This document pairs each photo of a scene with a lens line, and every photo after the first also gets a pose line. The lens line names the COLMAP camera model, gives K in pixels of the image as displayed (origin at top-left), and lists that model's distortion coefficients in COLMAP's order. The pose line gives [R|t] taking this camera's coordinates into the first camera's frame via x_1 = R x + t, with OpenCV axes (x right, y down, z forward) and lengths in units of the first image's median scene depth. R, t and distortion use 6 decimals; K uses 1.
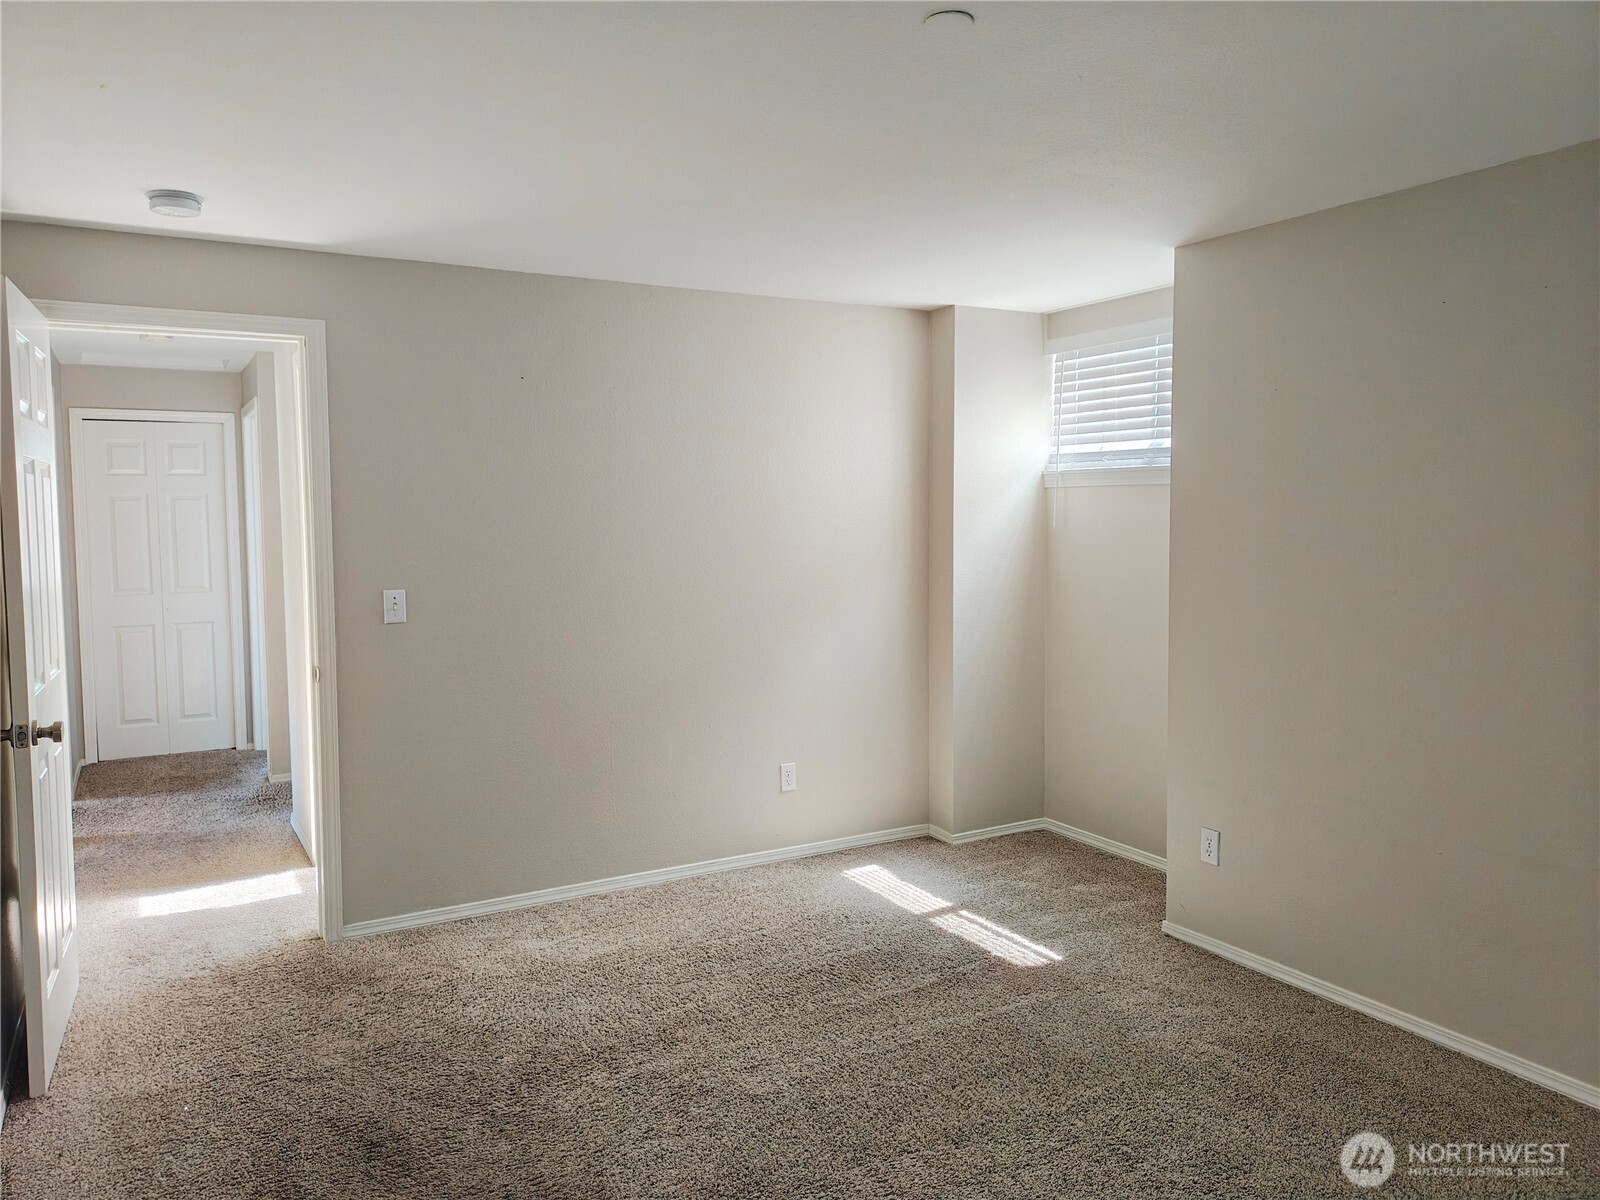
lens RADIAL K [[1171.8, 0, 822.0], [0, 1171.8, 559.2], [0, 0, 1]] dist [0.027939, -0.028319]
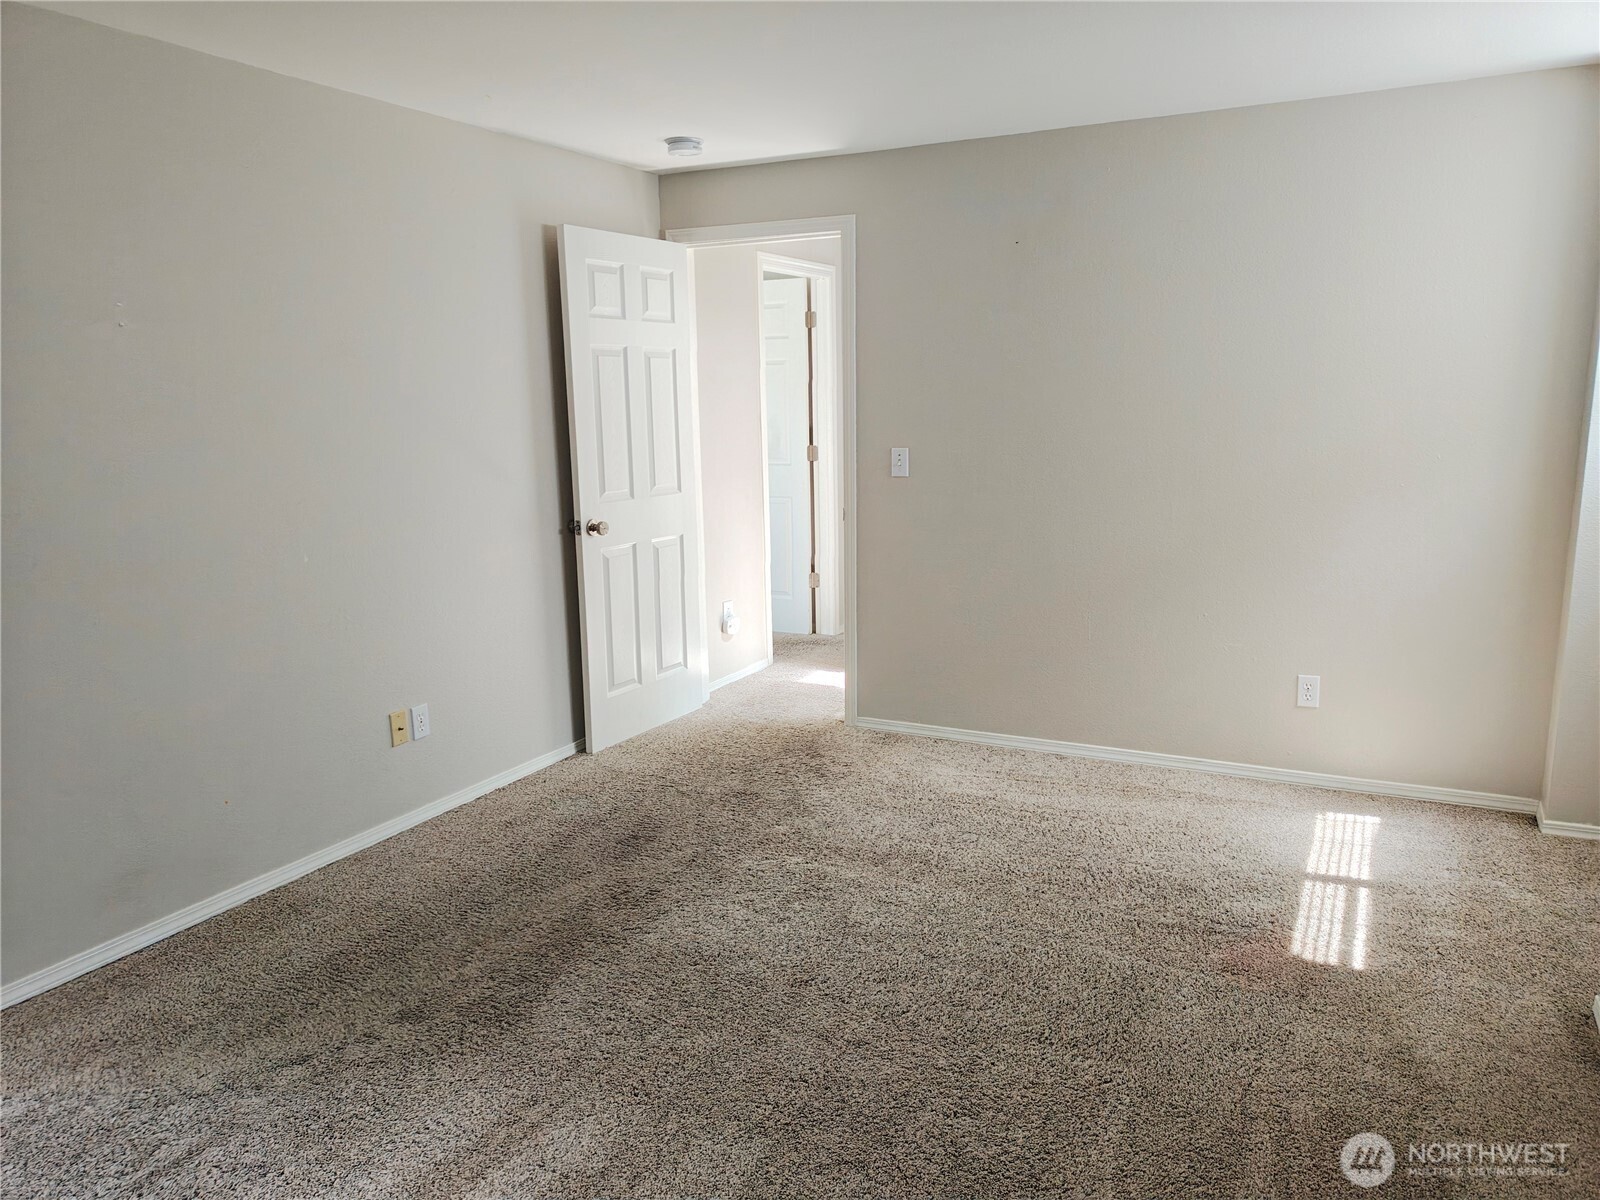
lens RADIAL K [[1171.8, 0, 799.2], [0, 1171.8, 604.7], [0, 0, 1]] dist [0.027939, -0.028319]
pose [[0.546279, 0.150448, -0.823981, 0.557305], [-0.026006, 0.986309, 0.162846, -0.006992], [0.837199, -0.067531, 0.542712, 0.278151]]
